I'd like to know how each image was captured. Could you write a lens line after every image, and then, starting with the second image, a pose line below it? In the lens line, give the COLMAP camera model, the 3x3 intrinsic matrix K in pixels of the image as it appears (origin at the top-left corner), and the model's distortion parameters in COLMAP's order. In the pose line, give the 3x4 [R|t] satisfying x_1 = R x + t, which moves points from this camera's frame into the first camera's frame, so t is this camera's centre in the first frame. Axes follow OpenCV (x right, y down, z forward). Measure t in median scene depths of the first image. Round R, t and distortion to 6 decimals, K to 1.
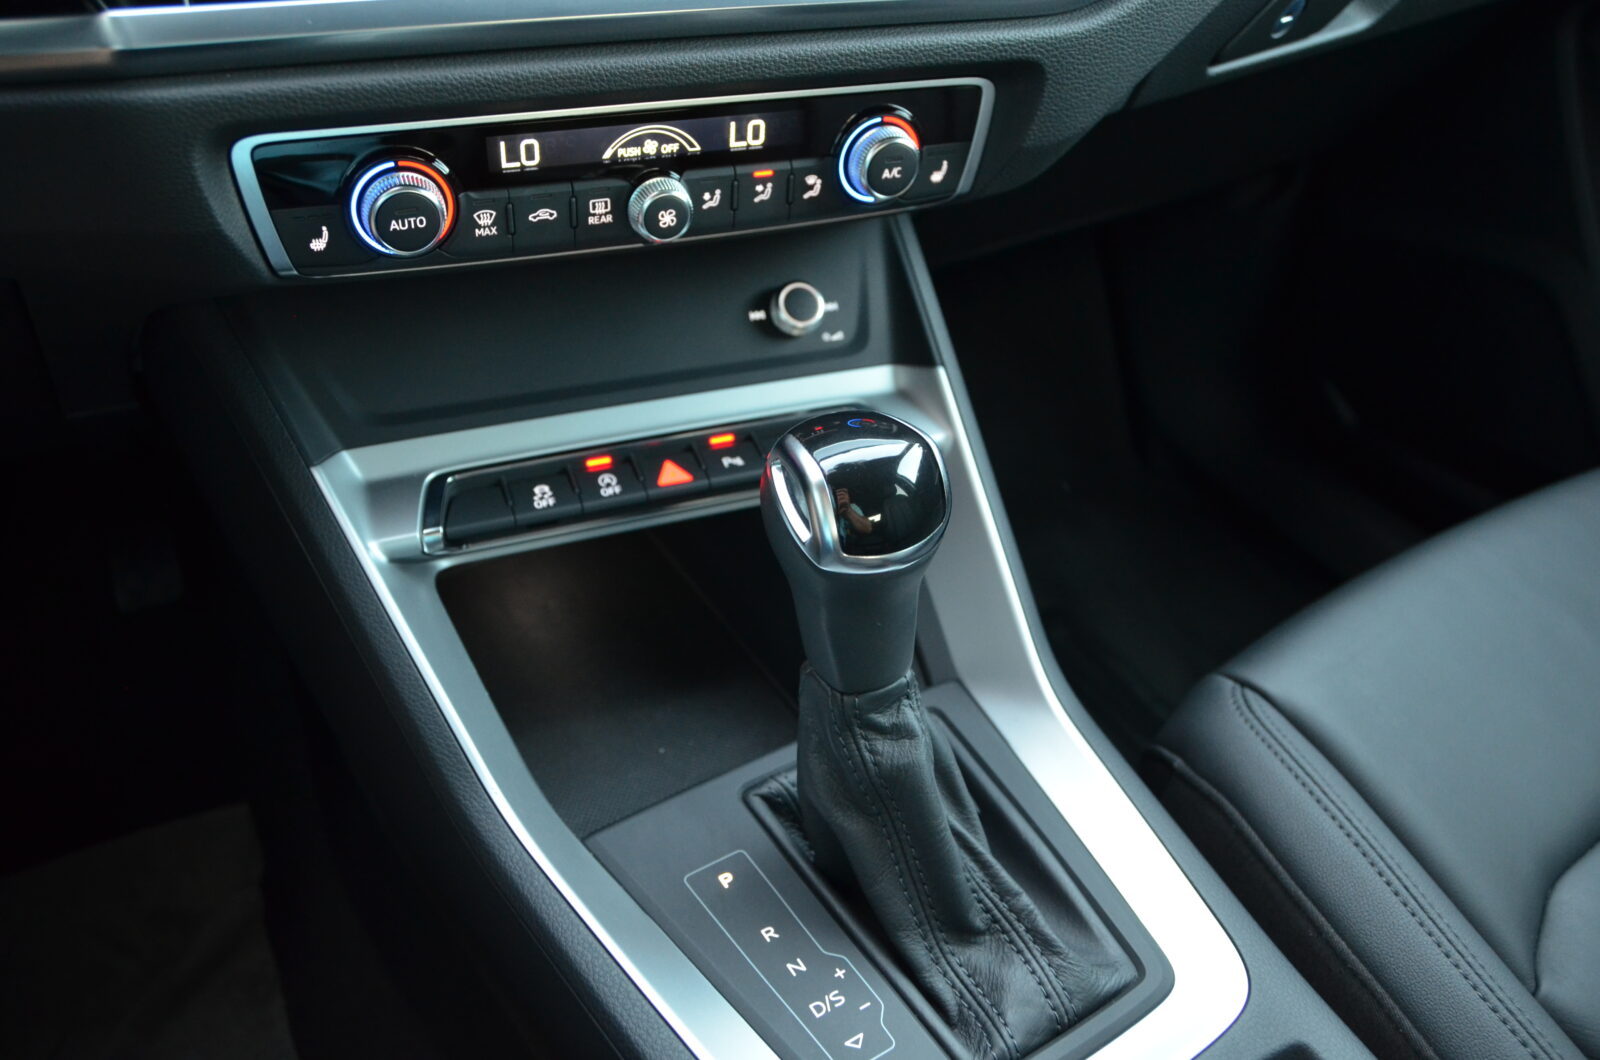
lens RADIAL K [[1259.5, 0, 800.0], [0, 1259.5, 530.0], [0, 0, 1]] dist [-0.033466, -0.000646]
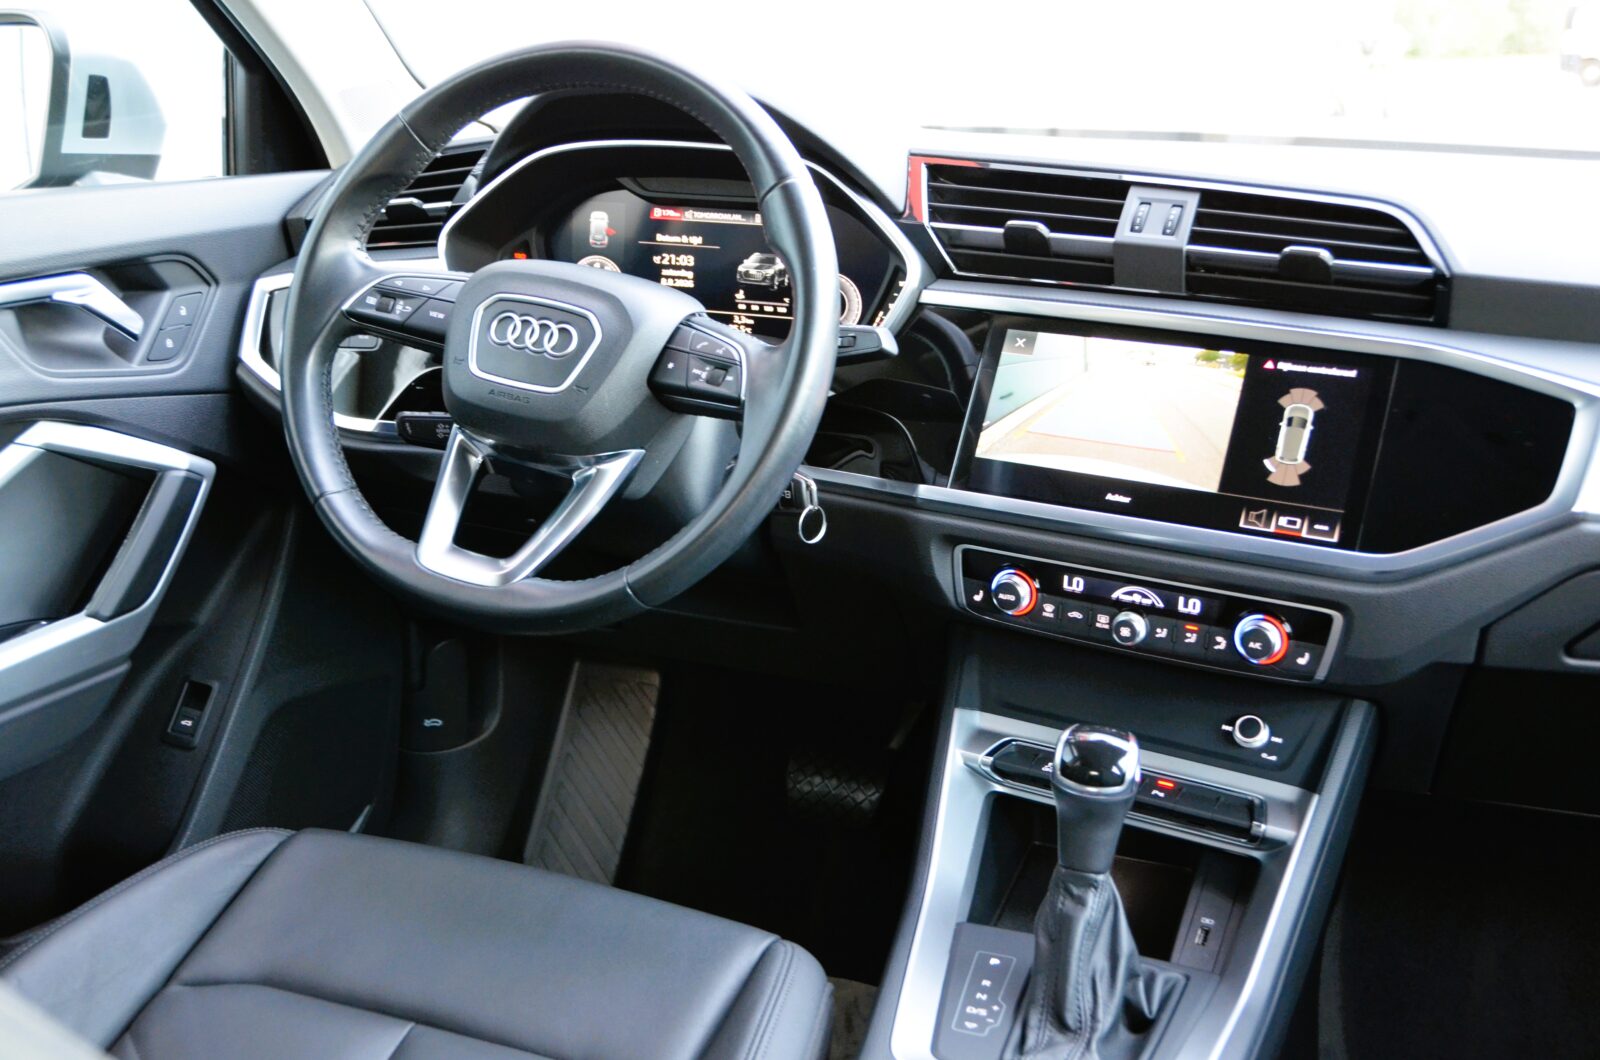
lens RADIAL K [[1560.9, 0, 800.0], [0, 1560.9, 530.0], [0, 0, 1]] dist [0.008185, 0.004802]
pose [[0.599396, 0.175040, -0.781080, 1.442682], [-0.475633, 0.862732, -0.171660, 0.266212], [0.643815, 0.474400, 0.600373, -0.834341]]
